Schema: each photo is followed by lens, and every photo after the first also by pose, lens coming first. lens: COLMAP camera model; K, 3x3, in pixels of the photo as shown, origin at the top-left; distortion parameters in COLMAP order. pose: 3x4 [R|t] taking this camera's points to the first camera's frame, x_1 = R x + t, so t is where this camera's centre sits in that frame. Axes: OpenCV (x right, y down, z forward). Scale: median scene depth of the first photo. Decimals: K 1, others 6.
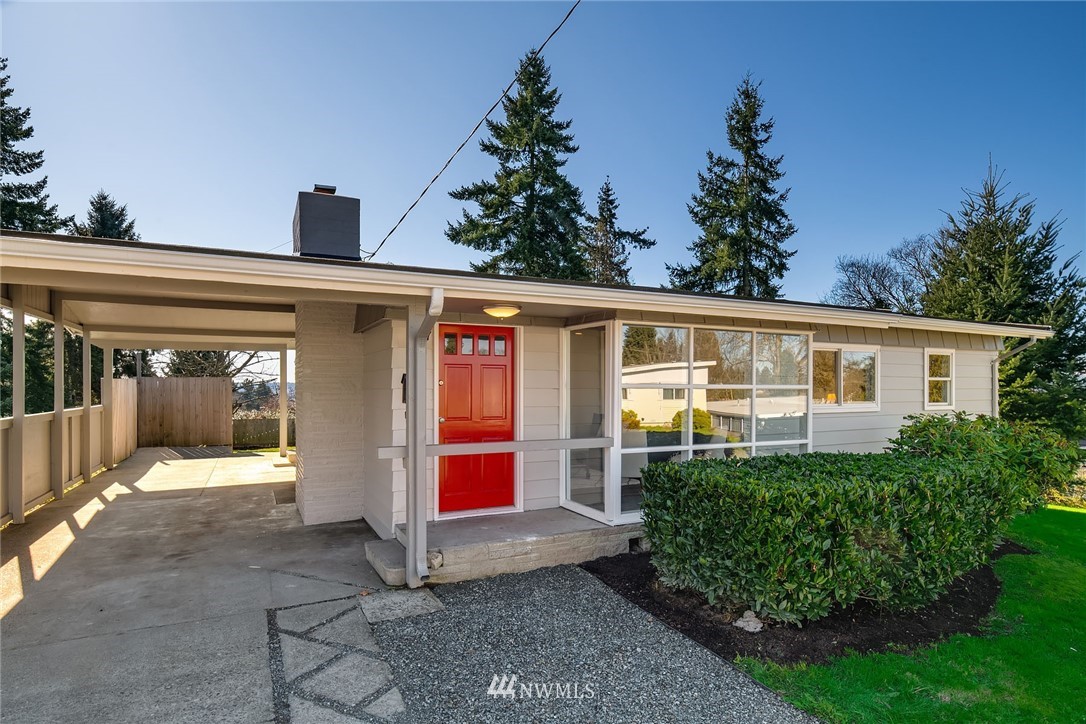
lens RADIAL K [[591.7, 0, 543.3], [0, 591.7, 370.5], [0, 0, 1]] dist [0.001021, 0.000134]
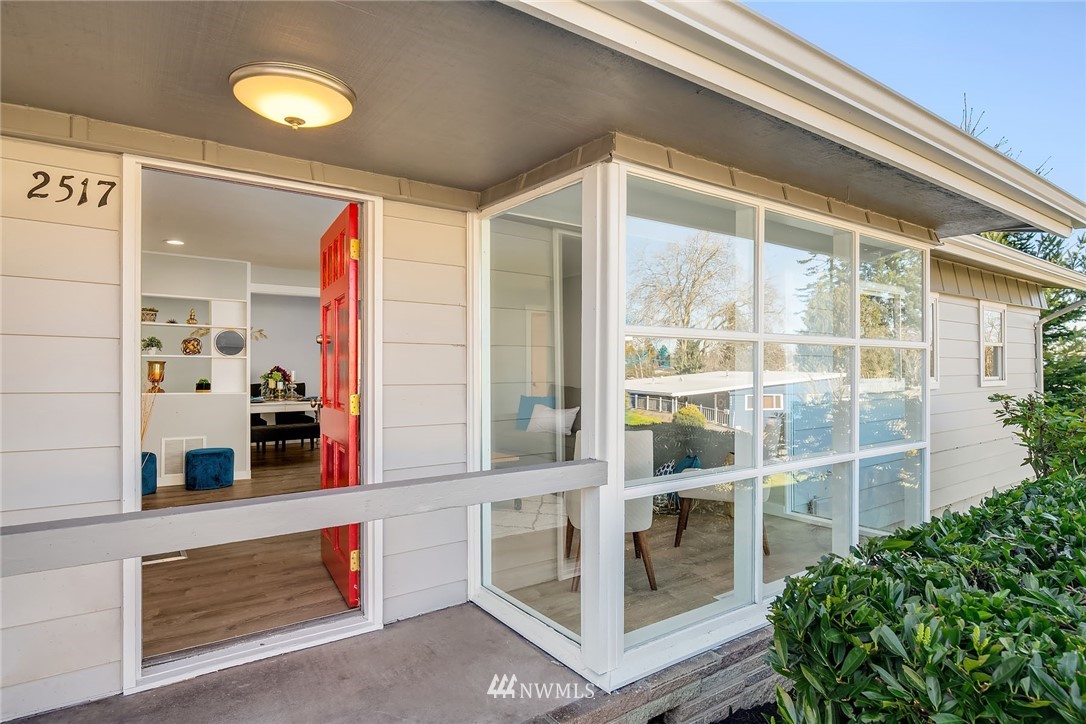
lens RADIAL K [[591.7, 0, 543.3], [0, 591.7, 362.7], [0, 0, 1]] dist [0.001021, 0.000134]
pose [[0.988745, -0.001932, 0.149597, 0.017580], [-0.000882, 0.999824, 0.018741, 0.037113], [-0.149606, -0.018662, 0.988569, 0.554226]]
